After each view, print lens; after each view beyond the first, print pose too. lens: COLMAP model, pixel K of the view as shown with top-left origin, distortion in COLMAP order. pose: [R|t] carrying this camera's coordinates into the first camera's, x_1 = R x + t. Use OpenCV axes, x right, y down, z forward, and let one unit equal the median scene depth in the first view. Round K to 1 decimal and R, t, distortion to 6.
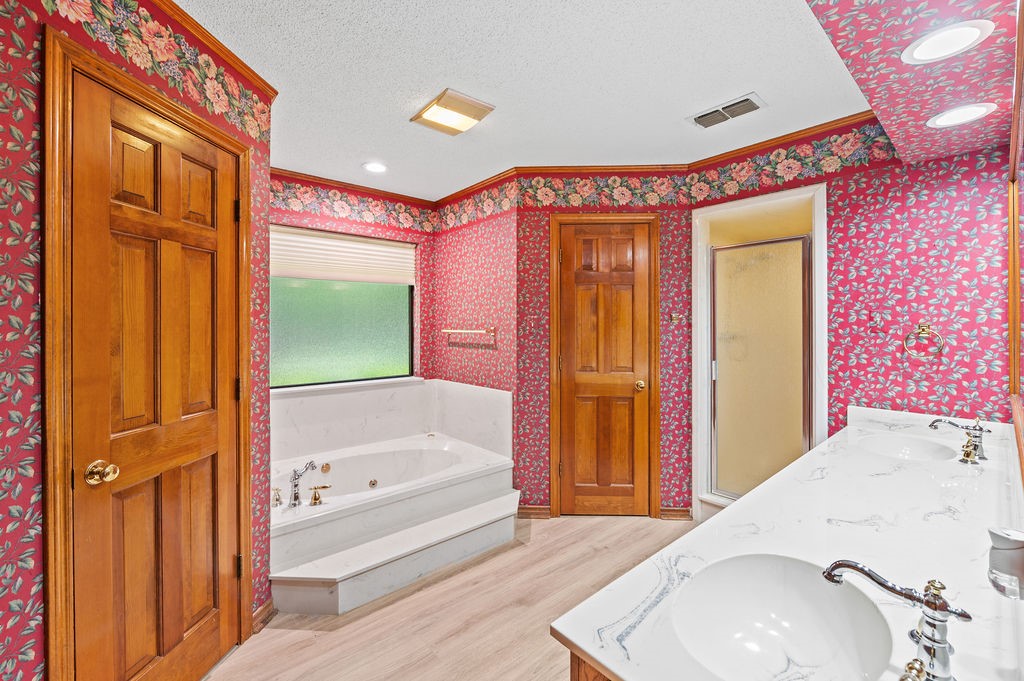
lens RADIAL K [[414.7, 0, 510.5], [0, 414.7, 331.7], [0, 0, 1]] dist [-0.005575, -0.000119]
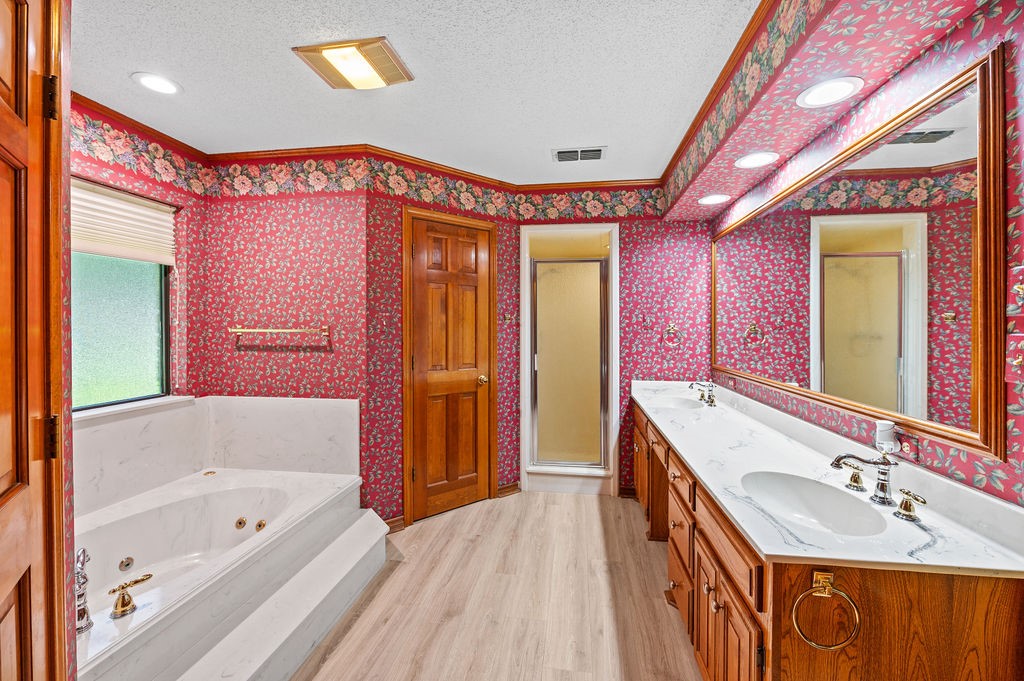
lens RADIAL K [[414.7, 0, 498.4], [0, 414.7, 334.7], [0, 0, 1]] dist [-0.005575, -0.000119]
pose [[0.762859, -0.008931, 0.646504, -0.353200], [0.006162, 0.999960, 0.006542, 0.004900], [-0.646536, -0.001007, 0.762883, 0.146393]]
